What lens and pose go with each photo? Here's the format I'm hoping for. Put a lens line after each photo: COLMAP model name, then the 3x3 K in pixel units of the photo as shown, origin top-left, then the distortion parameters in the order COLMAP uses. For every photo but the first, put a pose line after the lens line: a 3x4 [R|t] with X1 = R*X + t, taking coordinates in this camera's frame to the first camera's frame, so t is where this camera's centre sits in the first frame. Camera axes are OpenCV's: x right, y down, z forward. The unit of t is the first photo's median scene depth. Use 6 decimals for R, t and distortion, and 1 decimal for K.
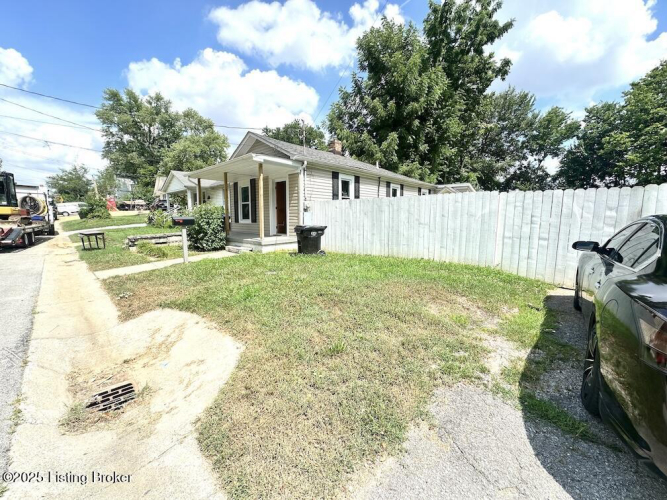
lens RADIAL K [[267.0, 0, 336.1], [0, 267.0, 248.3], [0, 0, 1]] dist [-0.007035, 0.002262]
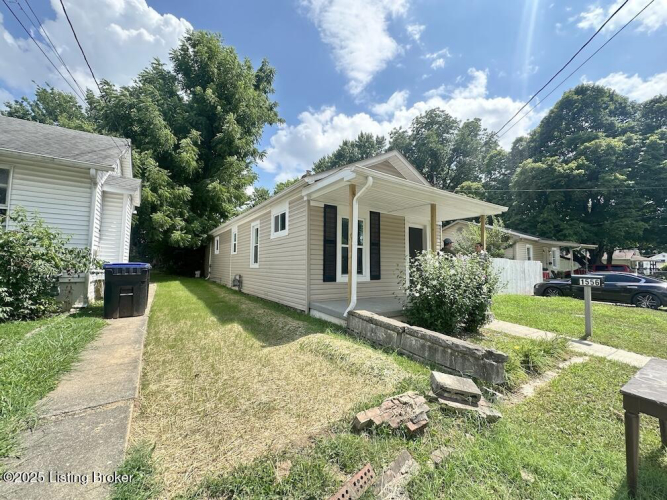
lens RADIAL K [[267.0, 0, 333.0], [0, 267.0, 252.4], [0, 0, 1]] dist [-0.007035, 0.002262]
pose [[0.258959, 0.060948, 0.963964, -0.356197], [0.098035, 0.991195, -0.089006, -0.043154], [-0.960900, 0.117551, 0.250704, 0.352888]]
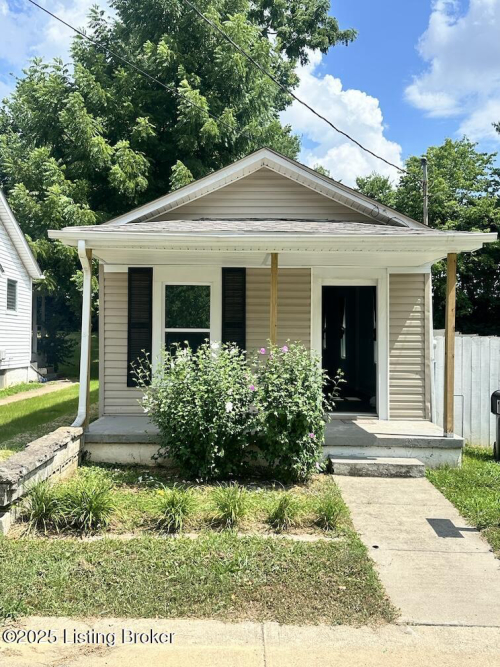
lens RADIAL K [[617.8, 0, 242.6], [0, 617.8, 329.2], [0, 0, 1]] dist [0.028274, 0.000000]
pose [[0.744781, 0.019921, 0.667012, -0.324707], [0.066610, 0.992343, -0.104014, -0.032342], [-0.663977, 0.121897, 0.737751, 0.139126]]
